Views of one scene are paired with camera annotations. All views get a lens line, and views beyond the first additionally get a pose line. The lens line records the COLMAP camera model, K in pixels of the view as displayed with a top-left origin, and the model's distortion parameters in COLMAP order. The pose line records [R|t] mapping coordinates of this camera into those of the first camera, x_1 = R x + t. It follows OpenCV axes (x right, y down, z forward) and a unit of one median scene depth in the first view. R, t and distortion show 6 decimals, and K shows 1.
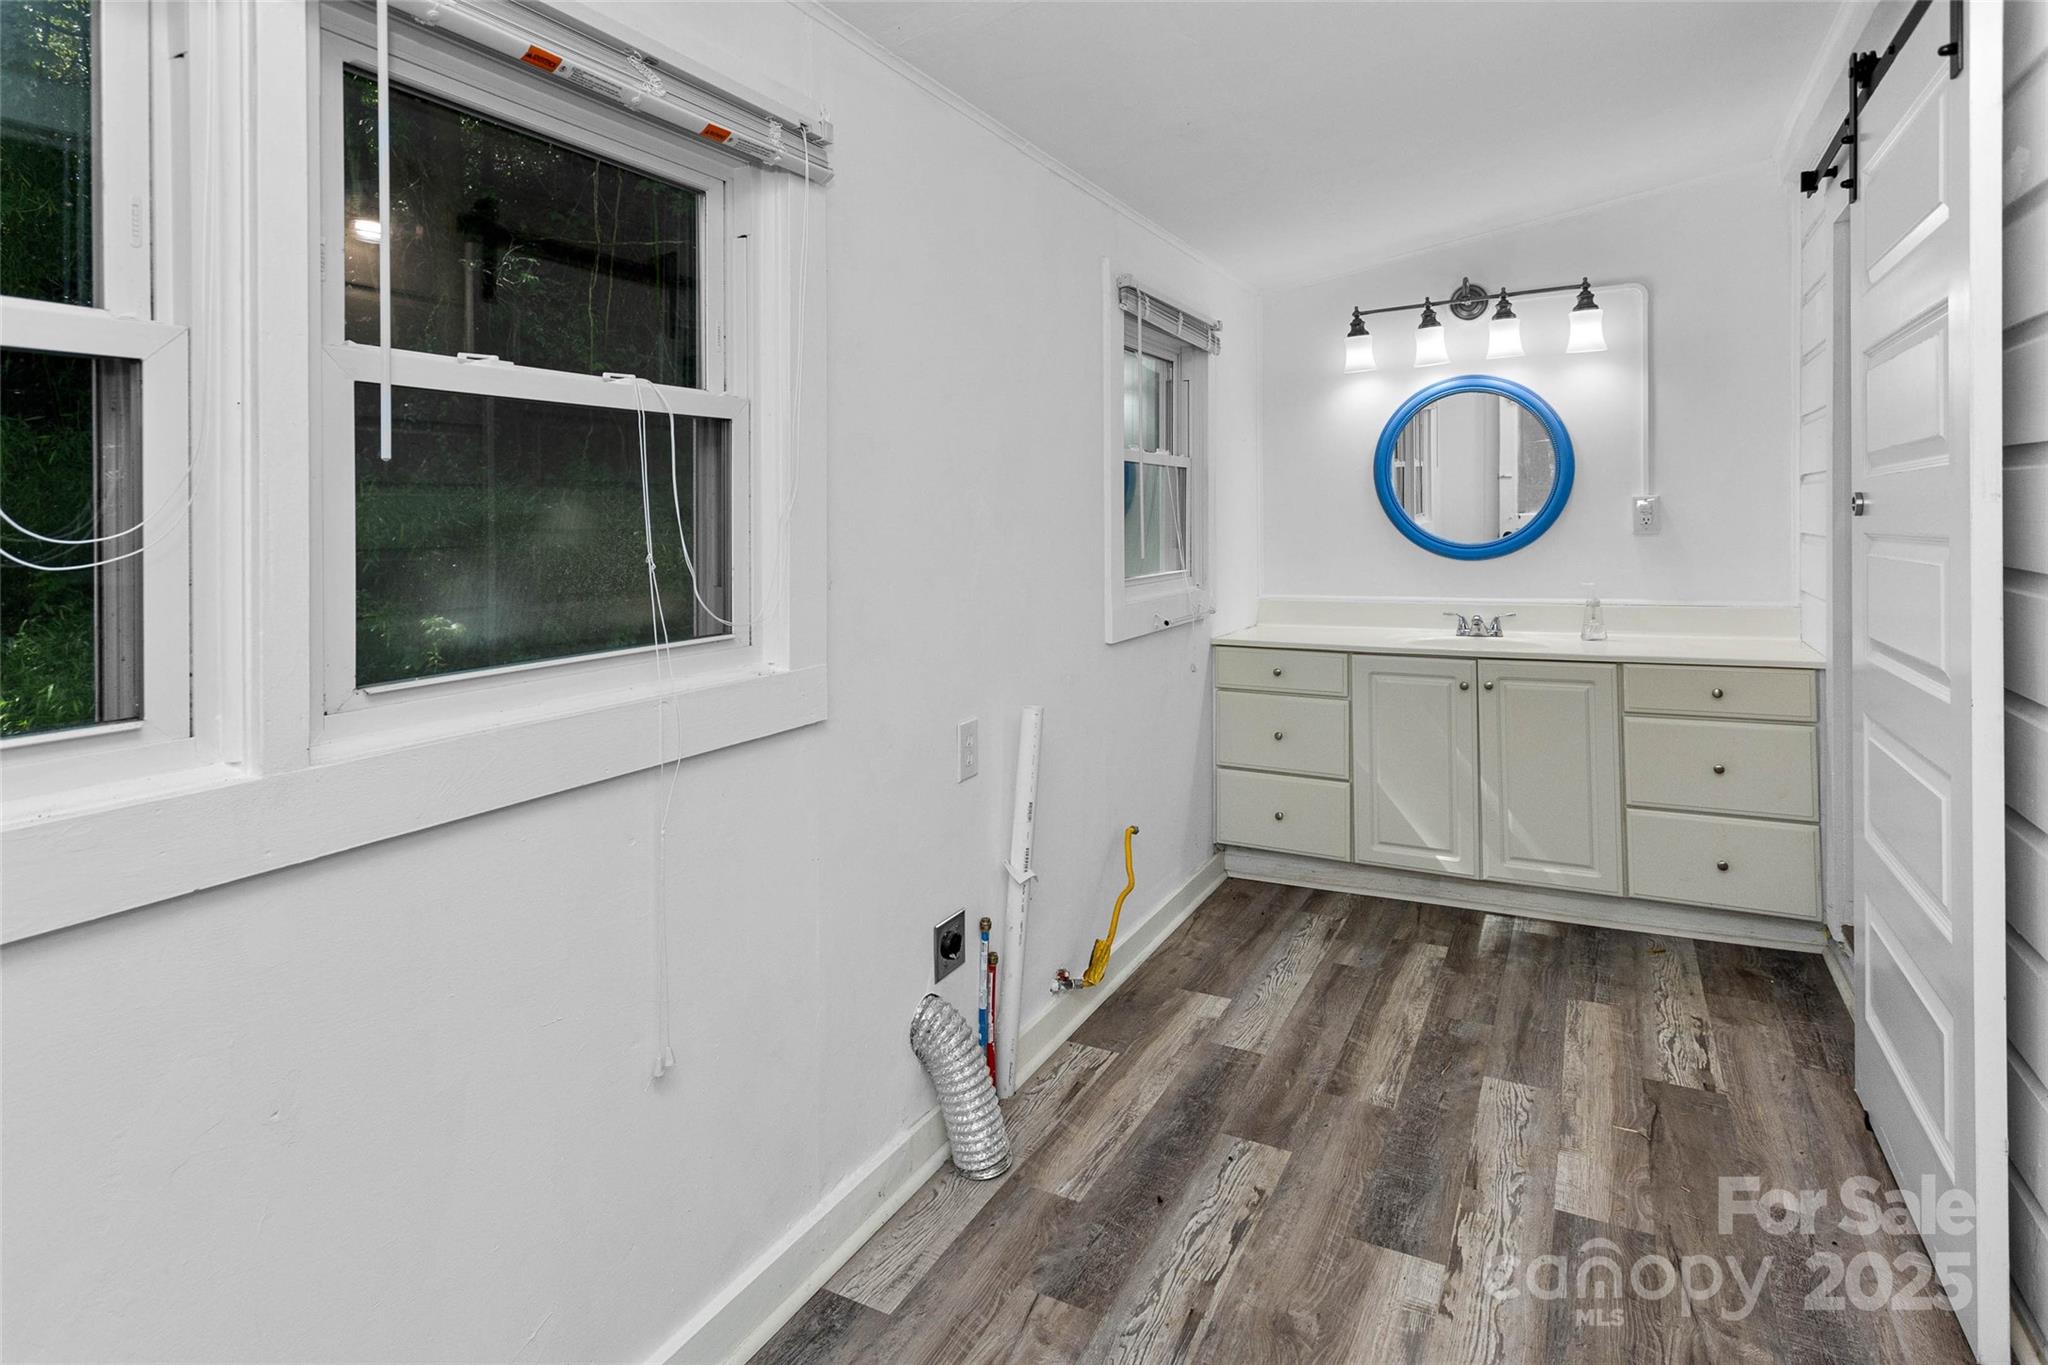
lens RADIAL K [[1061.9, 0, 1019.2], [0, 1061.9, 468.1], [0, 0, 1]] dist [0.005900, 0.000526]
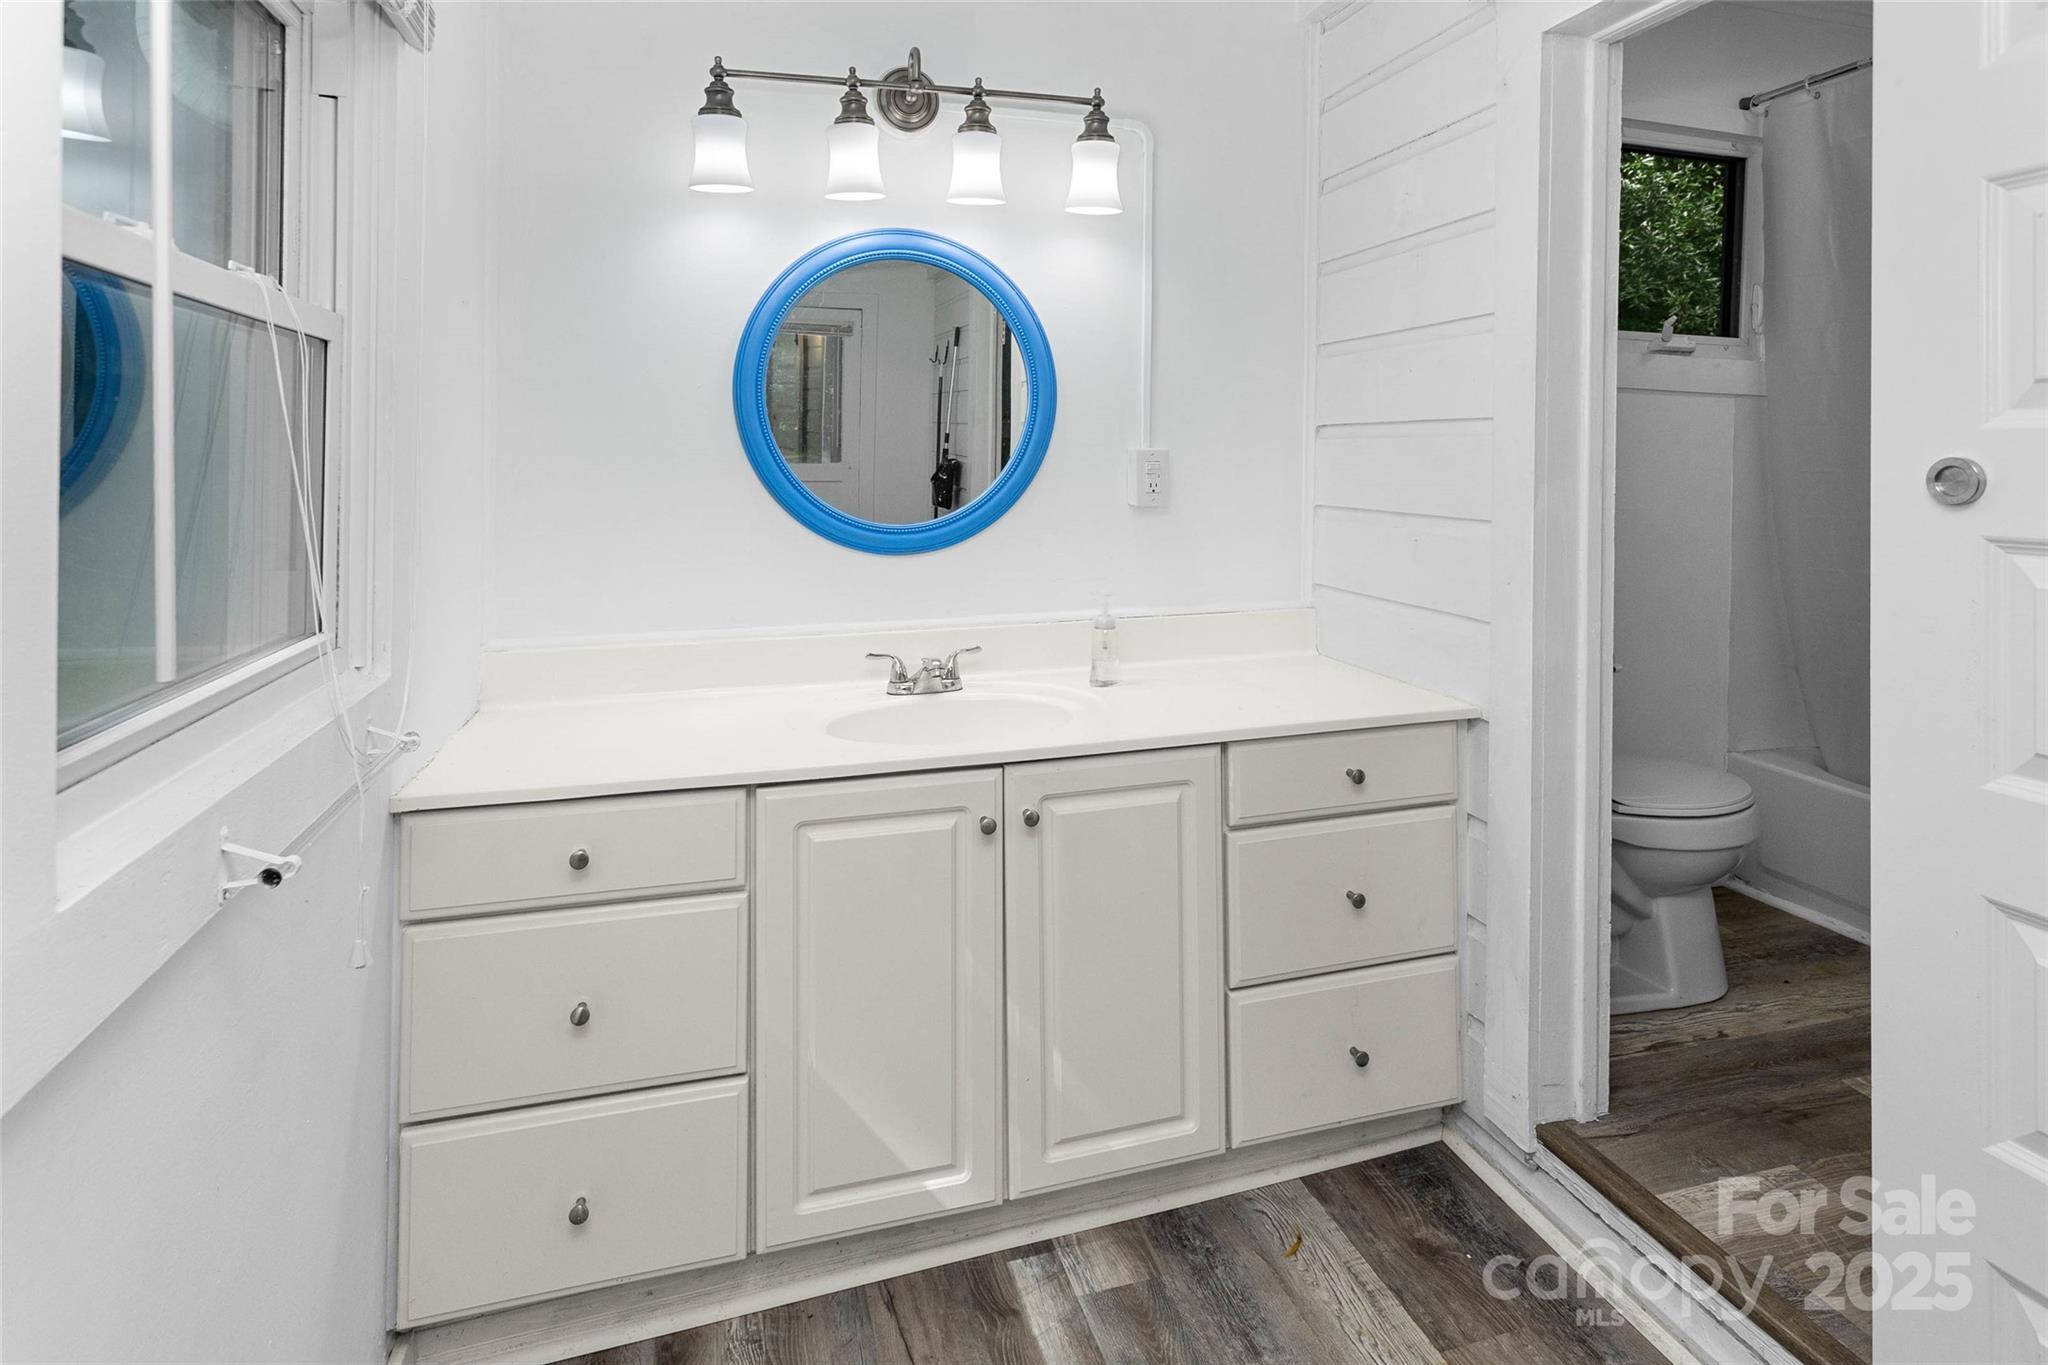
lens RADIAL K [[1061.9, 0, 1019.2], [0, 1061.9, 468.1], [0, 0, 1]] dist [0.005900, 0.000526]
pose [[0.703258, 0.003545, 0.710926, 0.066936], [-0.047536, 0.997984, 0.042046, 0.014493], [-0.709344, -0.063363, 0.702009, 0.580783]]
